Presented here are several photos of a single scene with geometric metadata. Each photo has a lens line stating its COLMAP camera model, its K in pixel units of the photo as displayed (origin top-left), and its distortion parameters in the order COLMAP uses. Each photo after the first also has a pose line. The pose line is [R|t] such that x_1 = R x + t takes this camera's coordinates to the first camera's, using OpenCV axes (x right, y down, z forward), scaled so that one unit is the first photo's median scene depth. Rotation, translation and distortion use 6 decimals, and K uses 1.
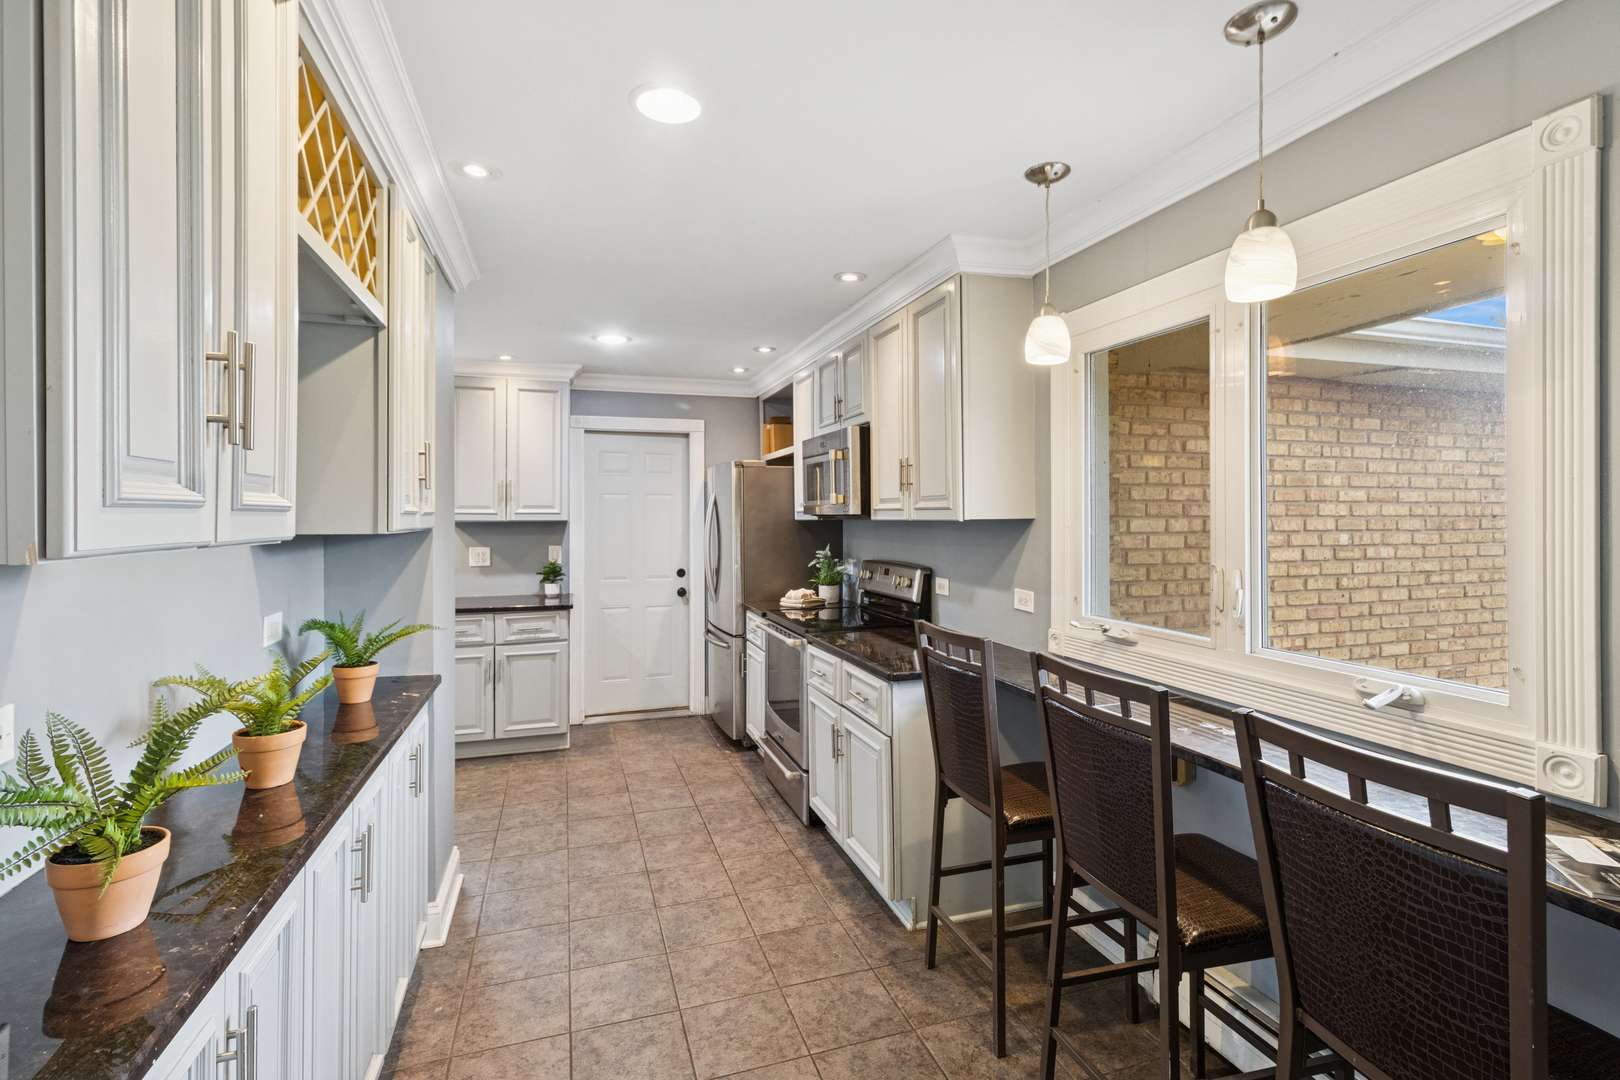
lens RADIAL K [[766.1, 0, 809.7], [0, 766.1, 525.6], [0, 0, 1]] dist [0.001681, 0.000281]
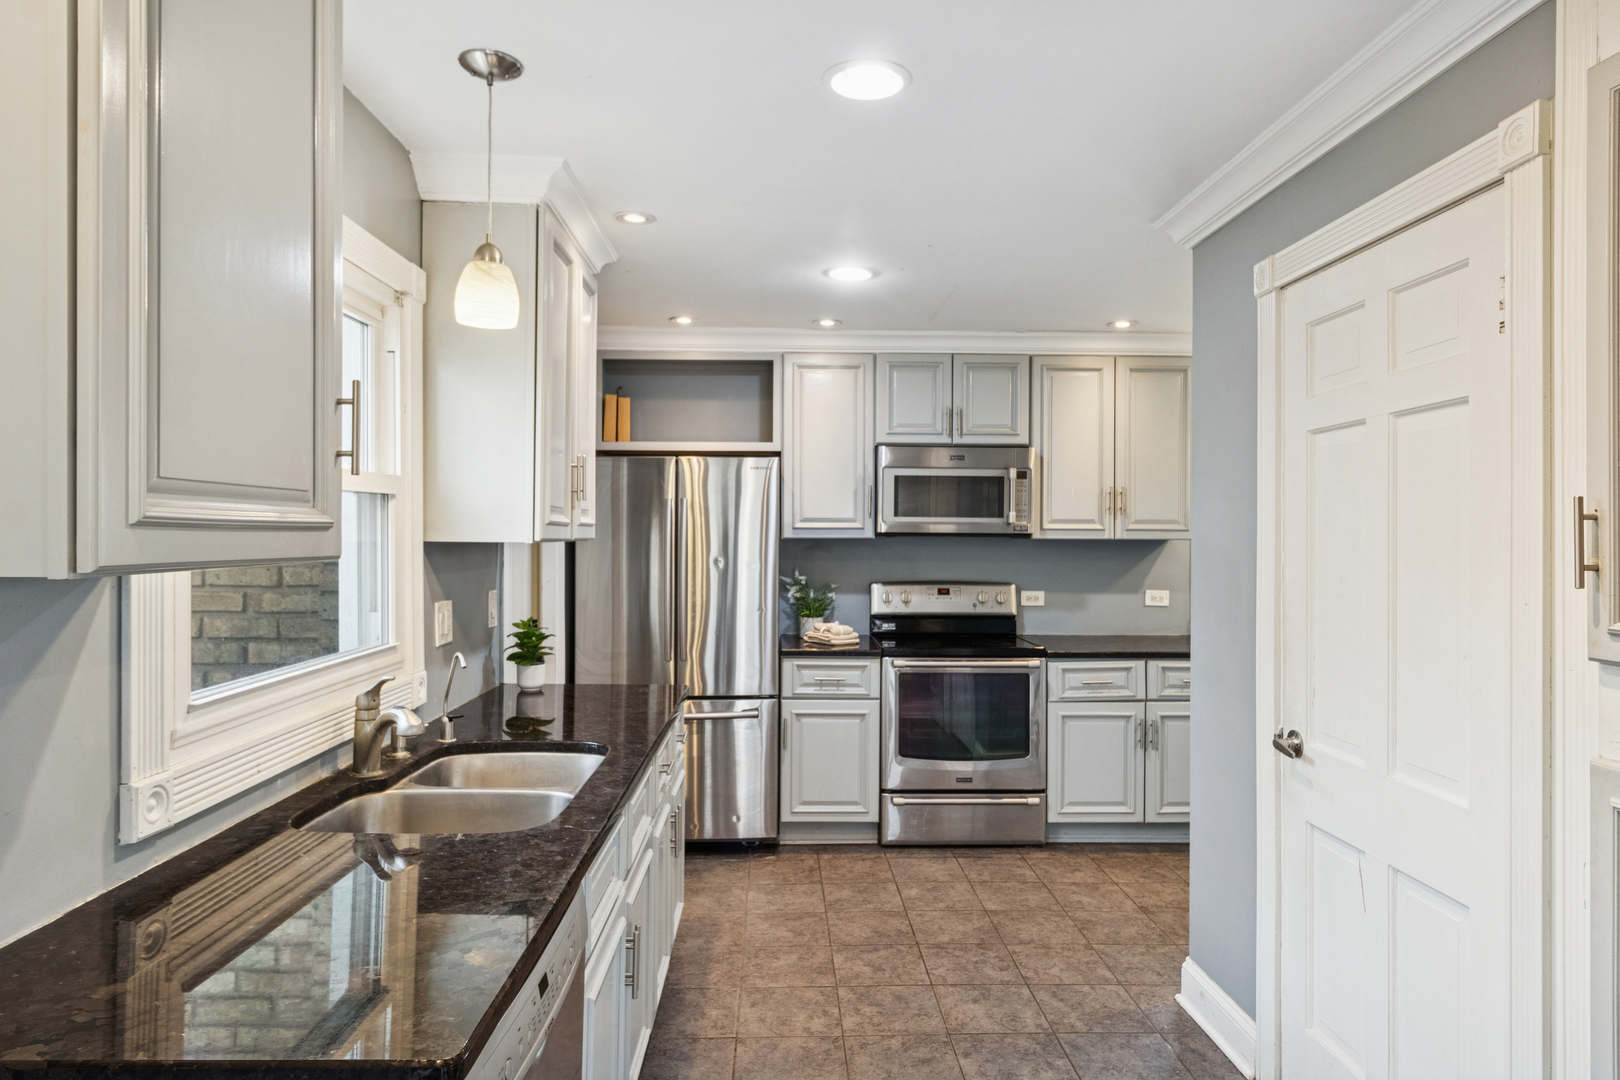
lens RADIAL K [[971.3, 0, 810.7], [0, 971.3, 538.0], [0, 0, 1]] dist [-0.004313, -0.000363]
pose [[0.274413, 0.001777, 0.961610, -1.281001], [0.005191, 0.999981, -0.003329, -0.005174], [-0.961598, 0.005905, 0.274399, 0.926396]]
